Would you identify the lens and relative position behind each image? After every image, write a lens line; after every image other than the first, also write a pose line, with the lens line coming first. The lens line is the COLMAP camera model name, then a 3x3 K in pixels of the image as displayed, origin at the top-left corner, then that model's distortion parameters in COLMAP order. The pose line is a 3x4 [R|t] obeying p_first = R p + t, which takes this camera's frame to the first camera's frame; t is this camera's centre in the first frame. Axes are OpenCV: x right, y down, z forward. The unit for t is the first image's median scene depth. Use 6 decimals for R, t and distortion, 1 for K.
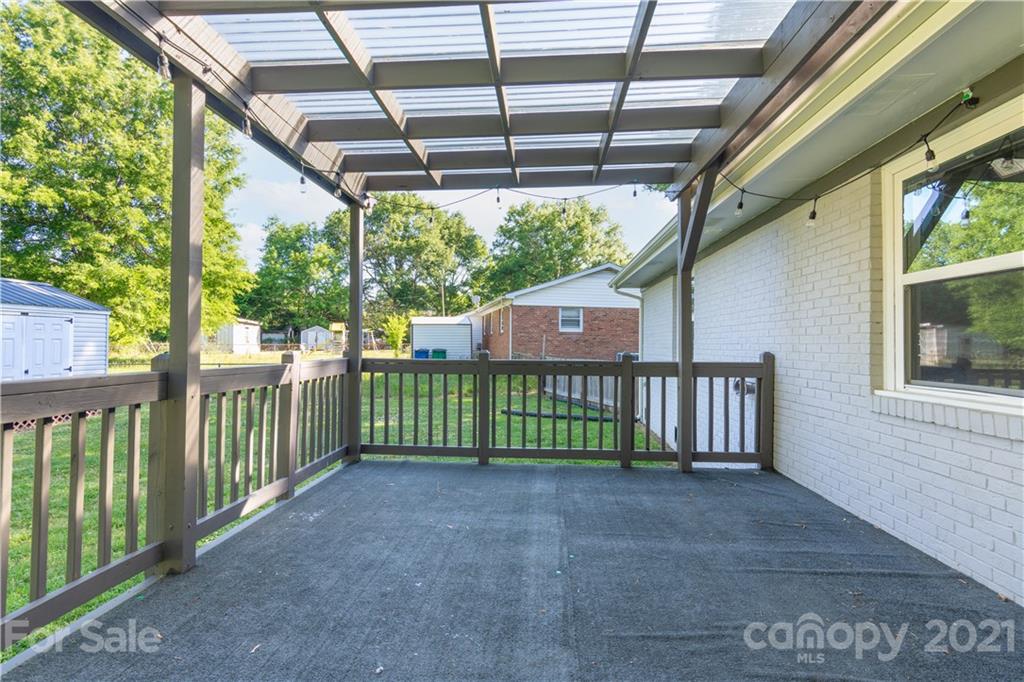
lens RADIAL K [[529.5, 0, 512.0], [0, 529.5, 341.0], [0, 0, 1]] dist [0.001431, -0.000629]
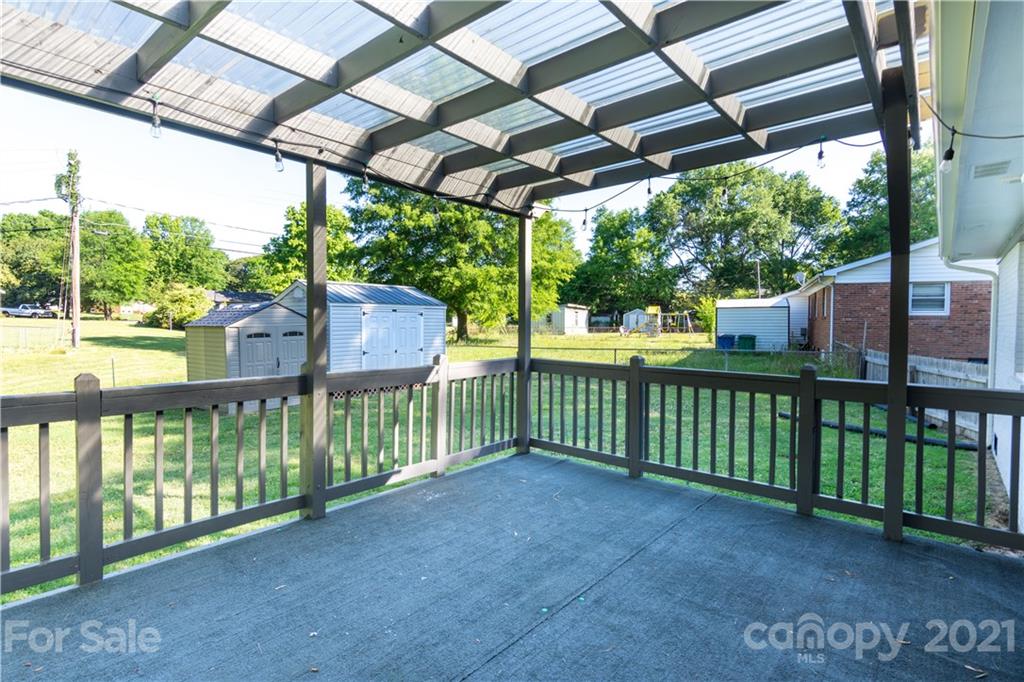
lens RADIAL K [[529.5, 0, 512.0], [0, 529.5, 341.0], [0, 0, 1]] dist [0.001431, -0.000629]
pose [[0.782633, 0.022941, -0.622061, 0.119246], [0.005236, 0.999043, 0.043432, -0.016941], [0.622462, -0.037248, 0.781763, 0.045386]]
